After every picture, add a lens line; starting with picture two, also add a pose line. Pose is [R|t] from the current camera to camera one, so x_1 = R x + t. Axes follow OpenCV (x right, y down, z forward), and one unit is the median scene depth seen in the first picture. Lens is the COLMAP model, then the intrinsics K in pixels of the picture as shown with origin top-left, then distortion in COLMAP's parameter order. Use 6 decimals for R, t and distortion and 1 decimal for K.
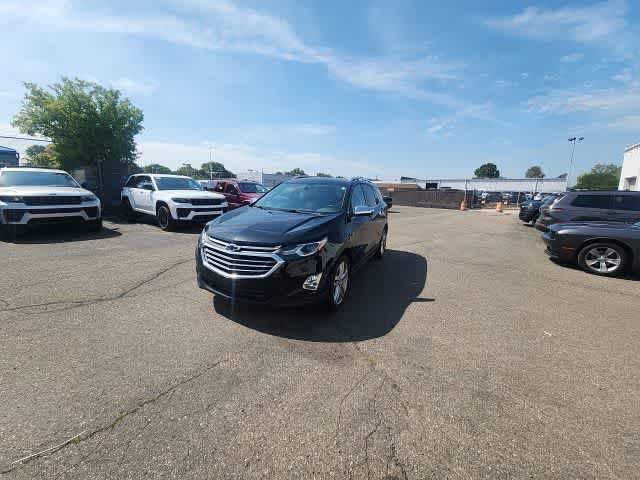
lens RADIAL K [[258.9, 0, 321.1], [0, 258.9, 240.0], [0, 0, 1]] dist [0.018550, -0.011804]
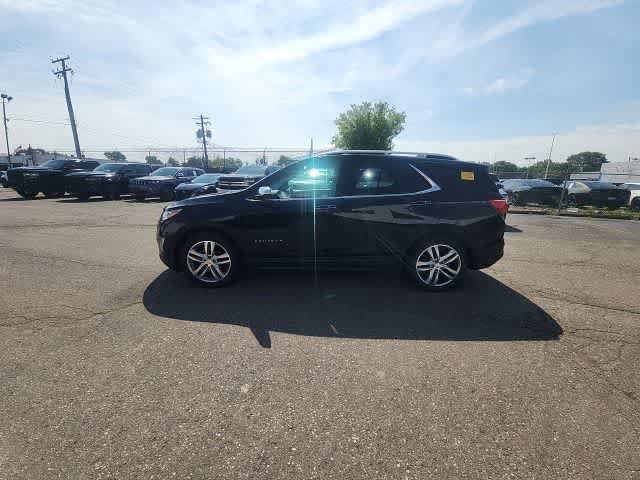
lens RADIAL K [[258.9, 0, 321.0], [0, 258.9, 237.6], [0, 0, 1]] dist [0.018550, -0.011804]
pose [[0.389832, 0.182002, -0.902722, 0.152345], [-0.184217, 0.975873, 0.117199, -0.015935], [0.902272, 0.120608, 0.413954, 0.132381]]
